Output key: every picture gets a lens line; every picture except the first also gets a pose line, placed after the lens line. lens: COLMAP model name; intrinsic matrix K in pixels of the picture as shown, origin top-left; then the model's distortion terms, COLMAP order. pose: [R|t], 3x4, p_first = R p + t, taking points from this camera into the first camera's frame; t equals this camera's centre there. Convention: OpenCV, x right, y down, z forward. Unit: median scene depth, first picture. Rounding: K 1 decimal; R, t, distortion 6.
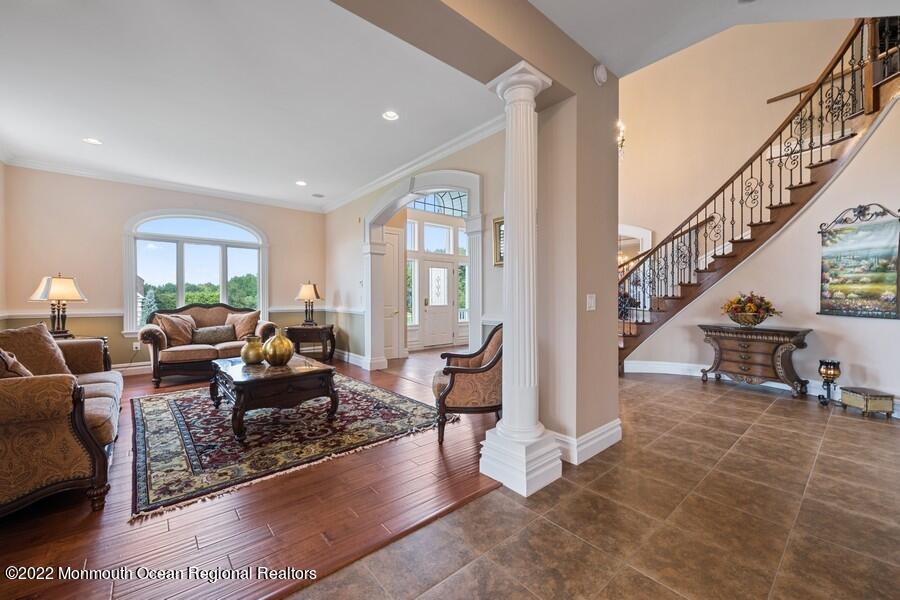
lens RADIAL K [[354.4, 0, 444.4], [0, 354.4, 299.7], [0, 0, 1]] dist [0.000120, -0.000229]
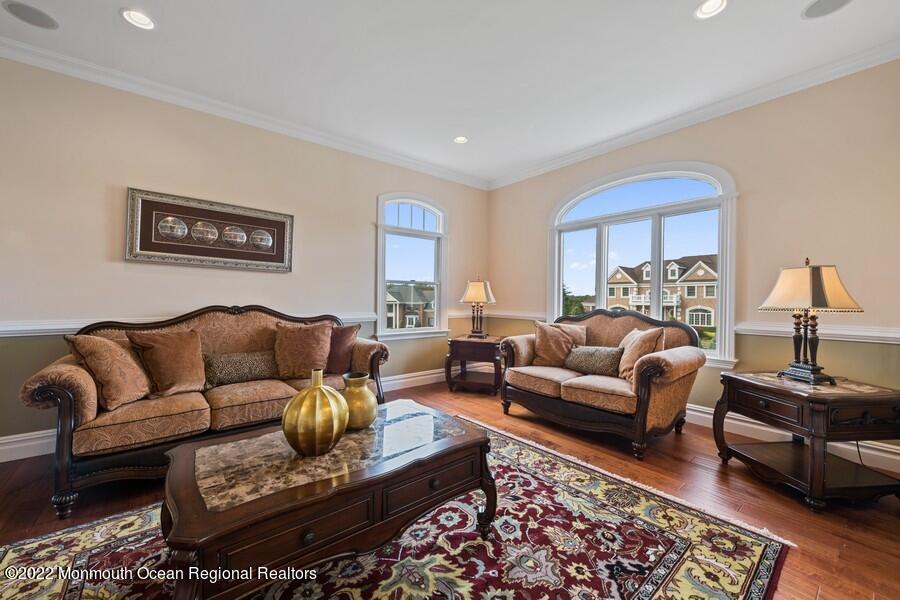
lens RADIAL K [[354.4, 0, 444.4], [0, 354.4, 299.7], [0, 0, 1]] dist [0.000120, -0.000229]
pose [[-0.013439, 0.006139, -0.999891, -0.010786], [-0.013378, 0.999891, 0.006318, -0.011539], [0.999820, 0.013462, -0.013356, 0.903553]]
